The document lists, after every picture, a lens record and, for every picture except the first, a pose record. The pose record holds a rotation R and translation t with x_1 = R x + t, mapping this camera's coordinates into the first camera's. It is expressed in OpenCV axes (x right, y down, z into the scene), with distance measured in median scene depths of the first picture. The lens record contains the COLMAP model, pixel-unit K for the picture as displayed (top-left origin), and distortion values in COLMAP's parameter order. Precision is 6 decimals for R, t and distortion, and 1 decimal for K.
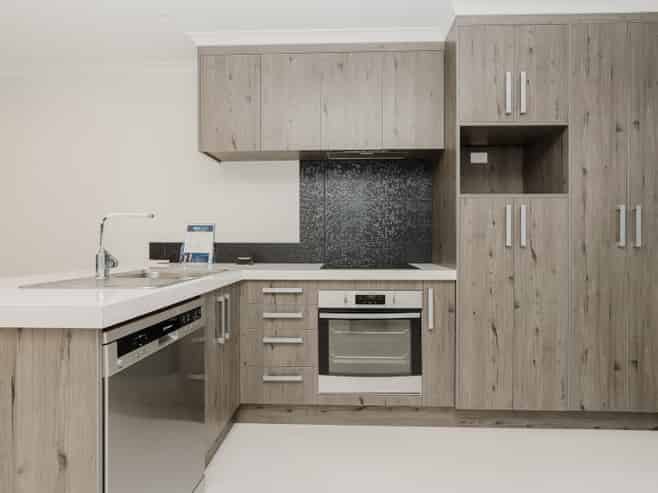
lens RADIAL K [[343.0, 0, 330.2], [0, 343.0, 244.3], [0, 0, 1]] dist [-0.003410, -0.000695]
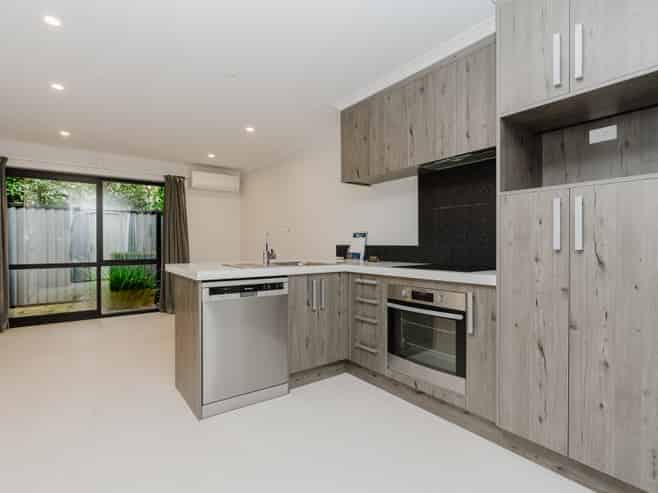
lens RADIAL K [[310.7, 0, 329.0], [0, 310.7, 246.5], [0, 0, 1]] dist [-0.000750, 0.000626]
pose [[0.656422, 0.002162, -0.754391, 0.681122], [-0.003733, 0.999993, -0.000383, 0.000582], [0.754385, 0.003068, 0.656425, 0.106876]]
